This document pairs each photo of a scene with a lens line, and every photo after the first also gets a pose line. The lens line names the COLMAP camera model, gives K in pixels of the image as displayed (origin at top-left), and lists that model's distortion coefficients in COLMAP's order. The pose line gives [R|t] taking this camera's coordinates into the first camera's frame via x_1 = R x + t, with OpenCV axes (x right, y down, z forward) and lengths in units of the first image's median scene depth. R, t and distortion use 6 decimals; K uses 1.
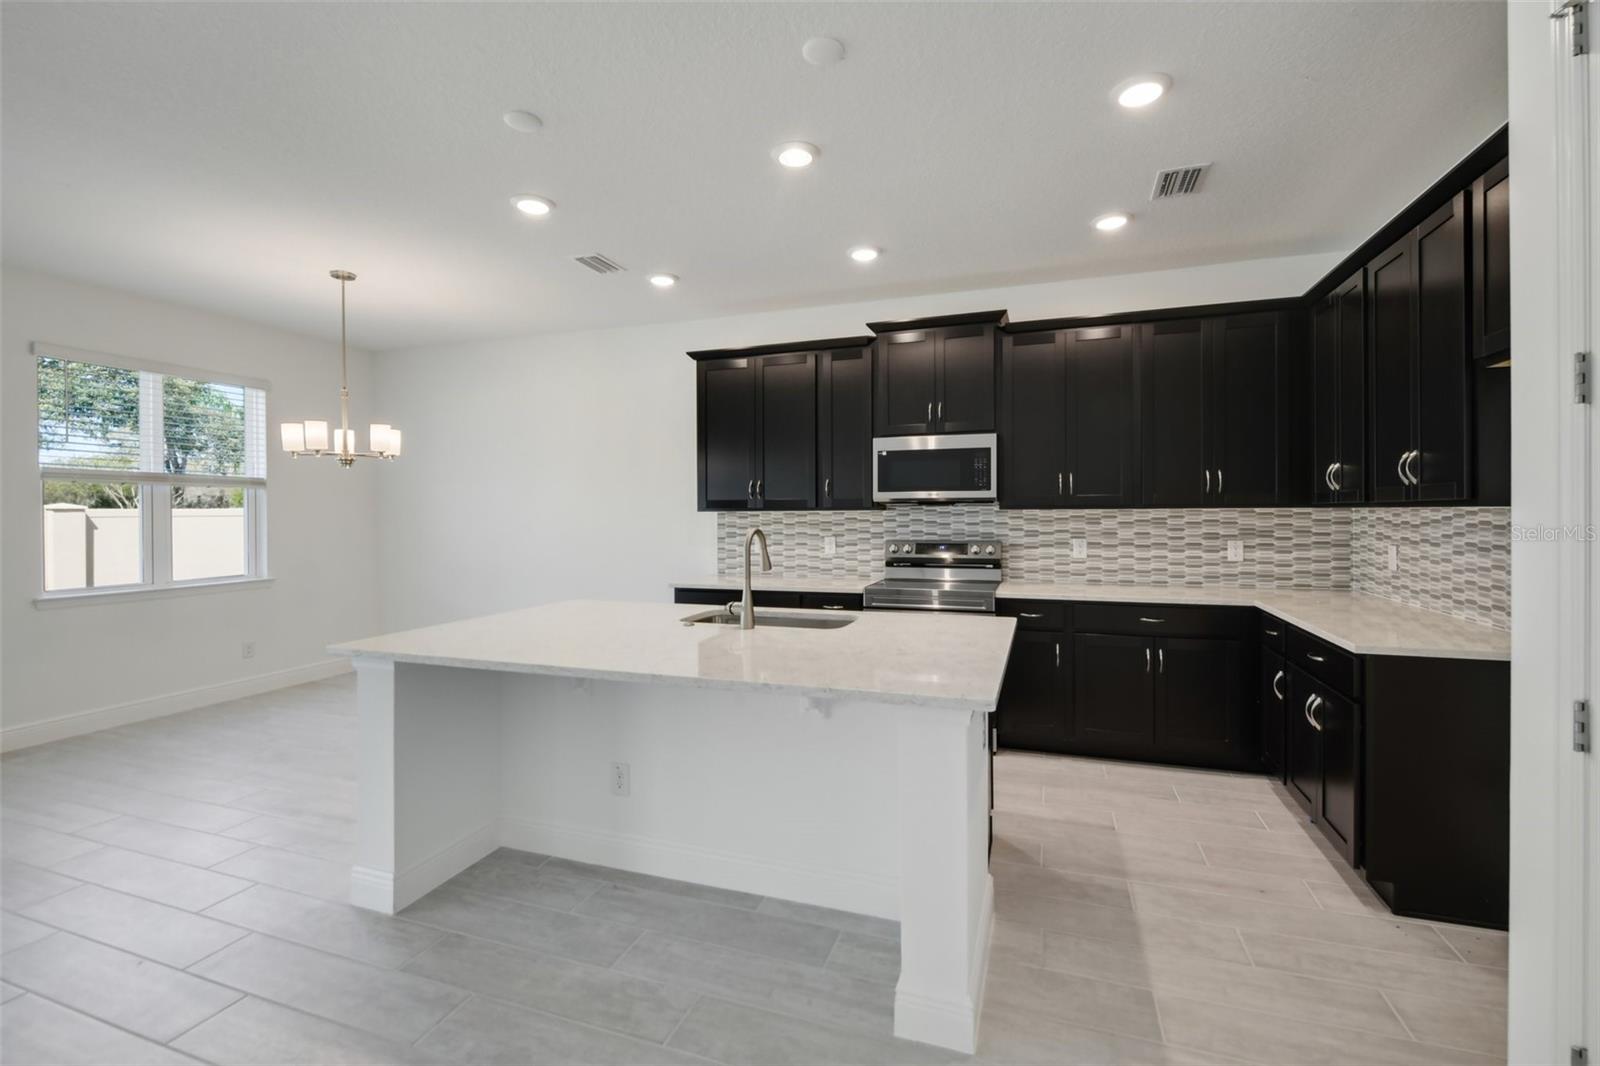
lens RADIAL K [[698.0, 0, 806.2], [0, 698.0, 519.6], [0, 0, 1]] dist [0.006559, -0.001096]
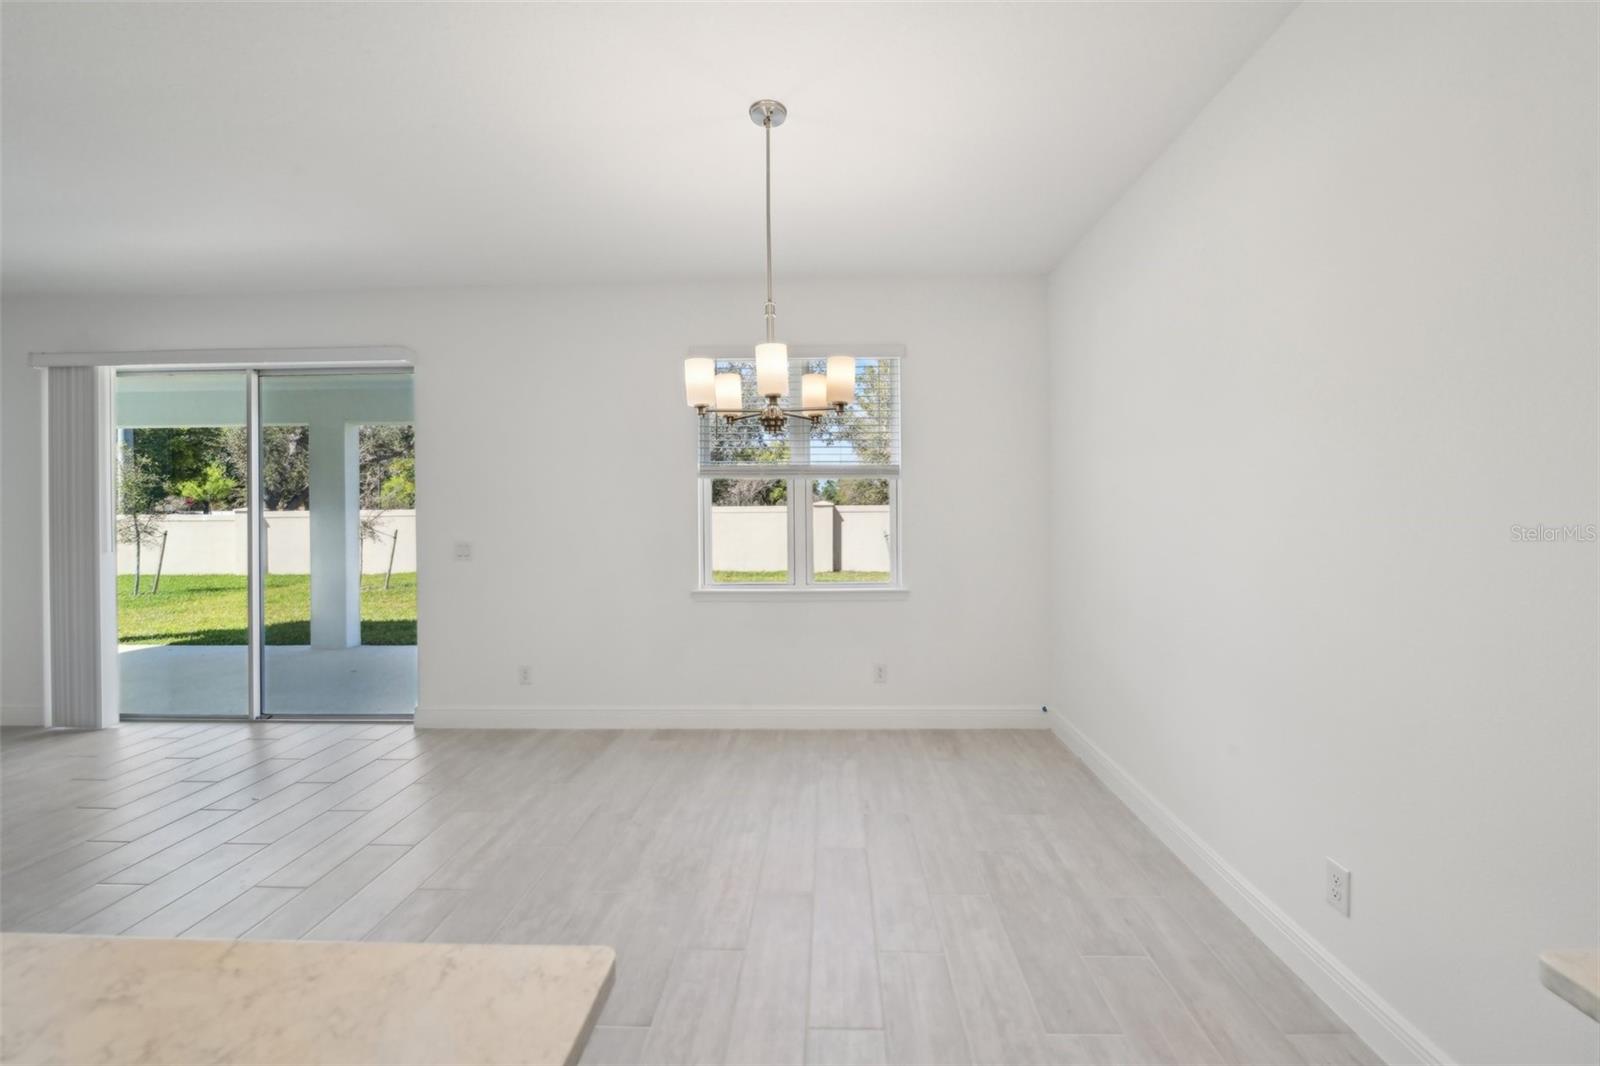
lens RADIAL K [[638.1, 0, 815.3], [0, 638.1, 509.9], [0, 0, 1]] dist [-0.004314, -0.001862]
pose [[0.304918, -0.001382, -0.952377, -0.125875], [-0.003214, 0.999992, -0.002480, -0.006785], [0.952373, 0.003817, 0.304911, 0.866018]]
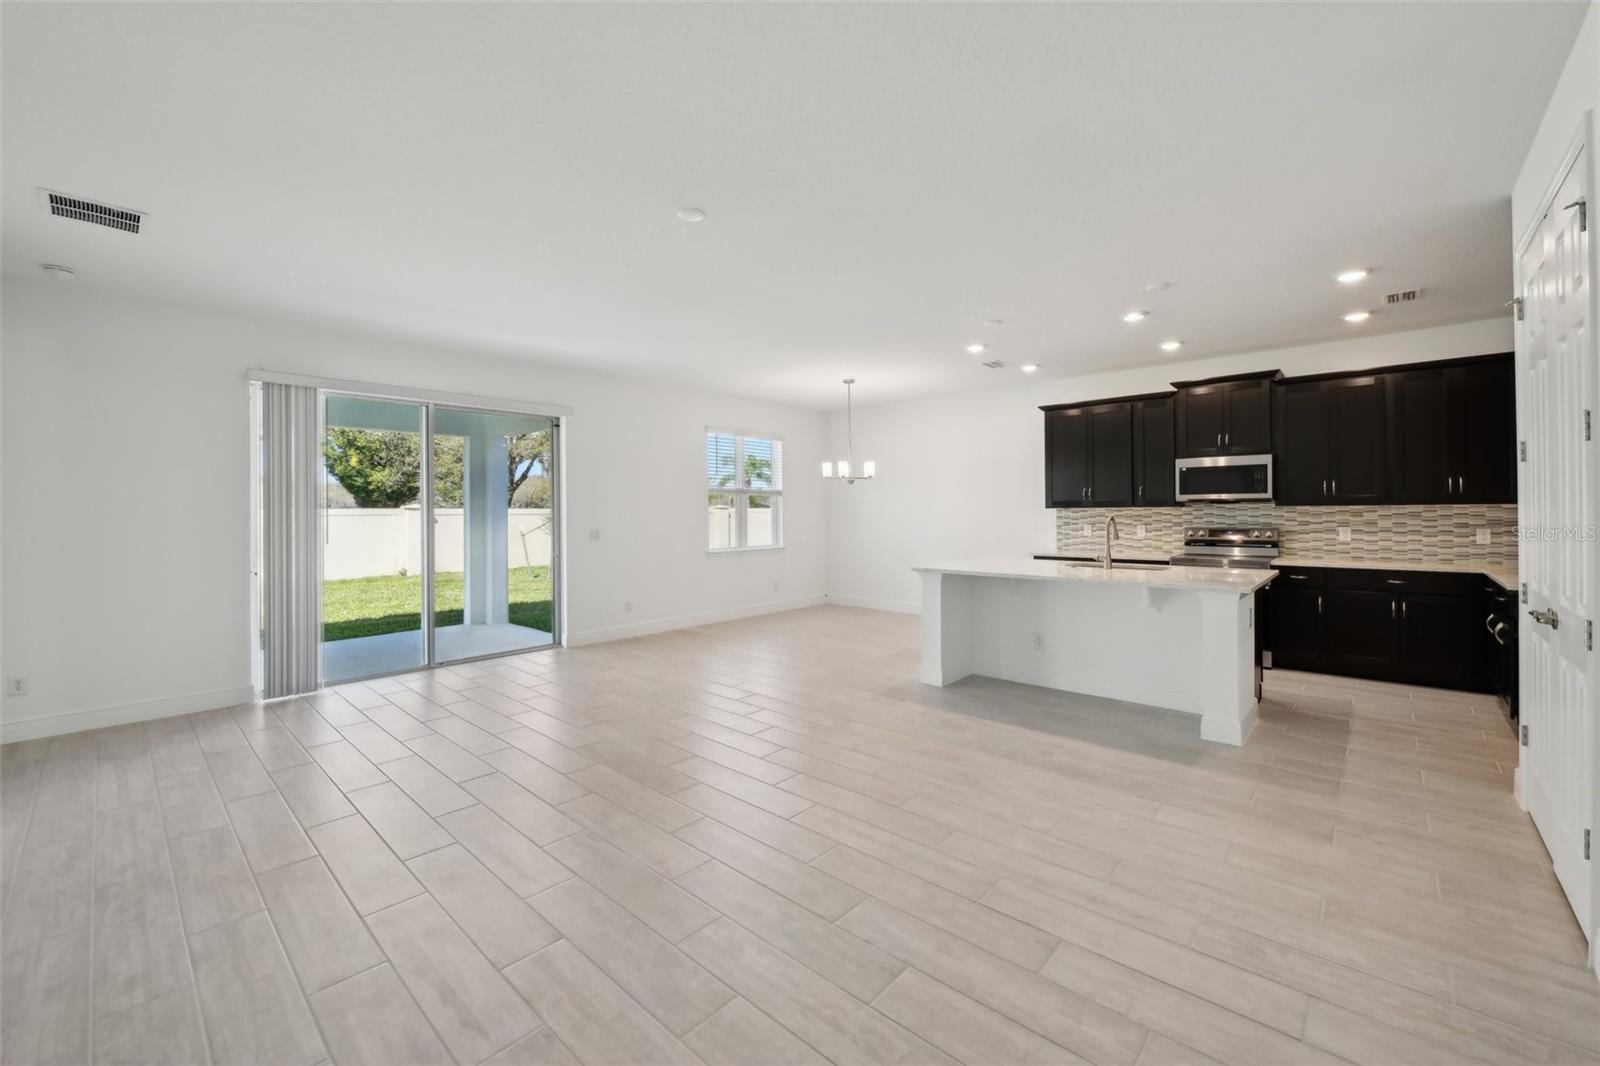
lens RADIAL K [[638.1, 0, 815.1], [0, 638.1, 510.3], [0, 0, 1]] dist [-0.004314, -0.001862]
pose [[0.923464, -0.002369, -0.383678, -0.097470], [-0.000823, 0.999966, -0.008153, 0.005656], [0.383684, 0.007845, 0.923431, -0.579756]]
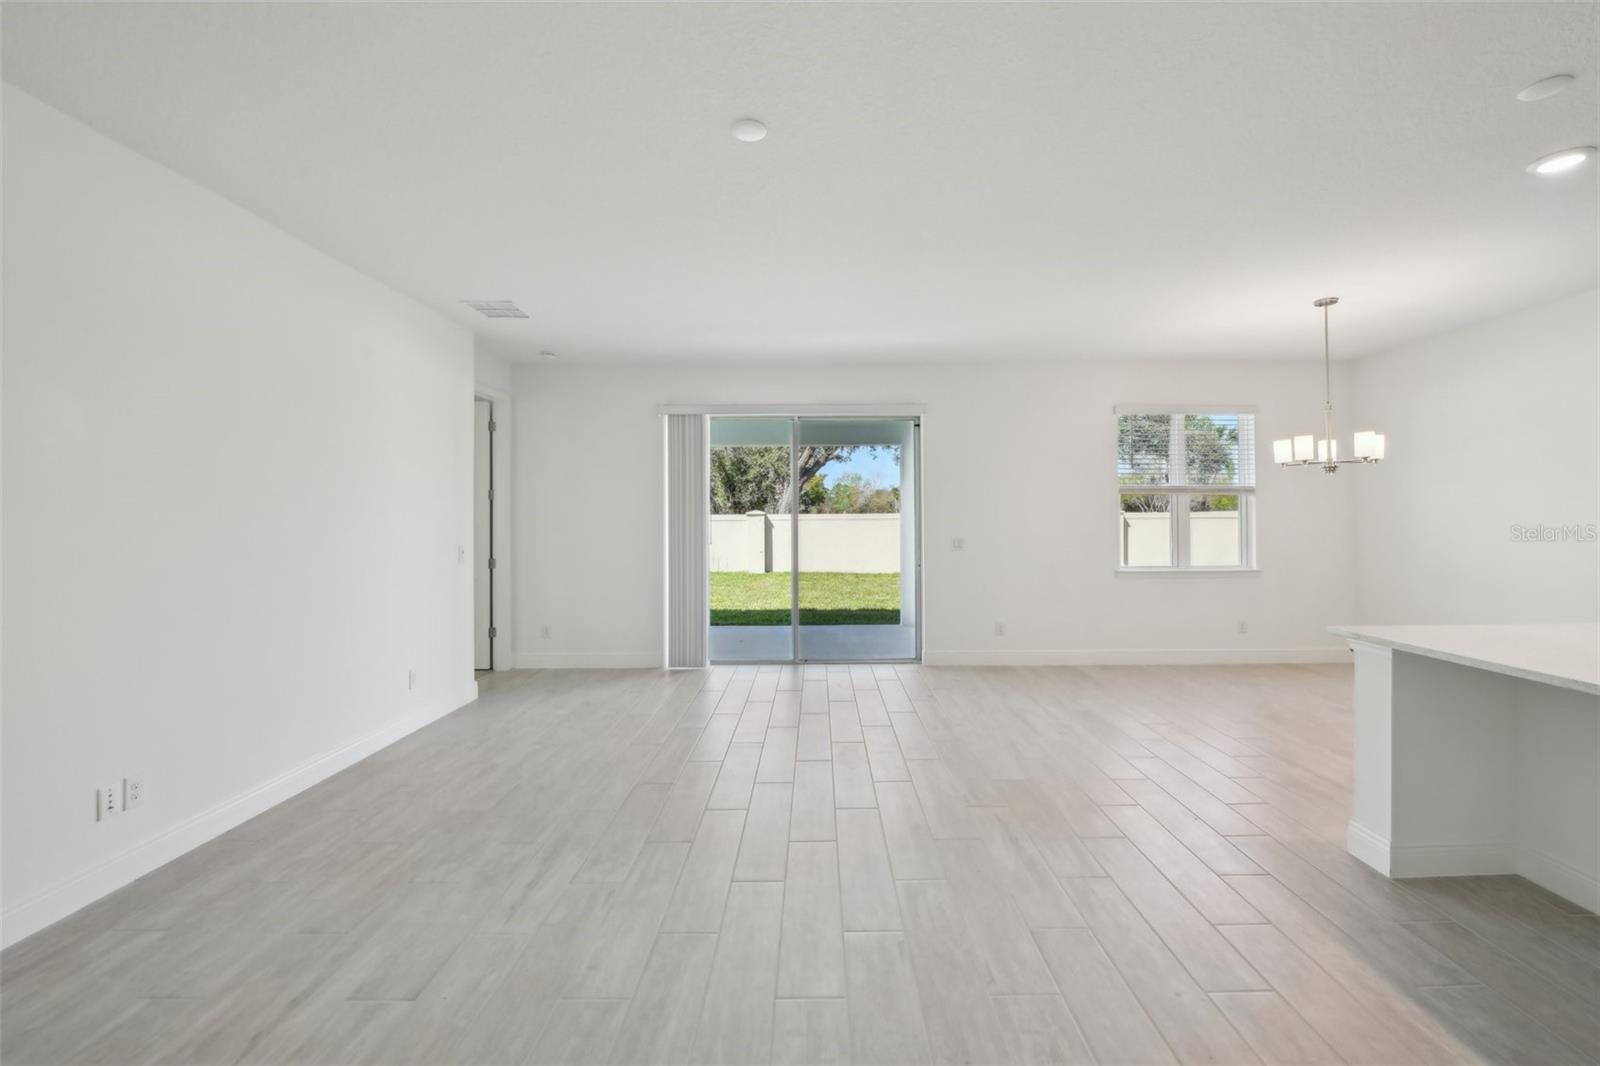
lens RADIAL K [[649.2, 0, 818.0], [0, 649.2, 512.5], [0, 0, 1]] dist [-0.007609, -0.002150]
pose [[0.331208, -0.006644, -0.943534, 0.036836], [-0.005923, 0.999941, -0.009121, 0.000799], [0.943539, 0.008609, 0.331149, -0.099665]]
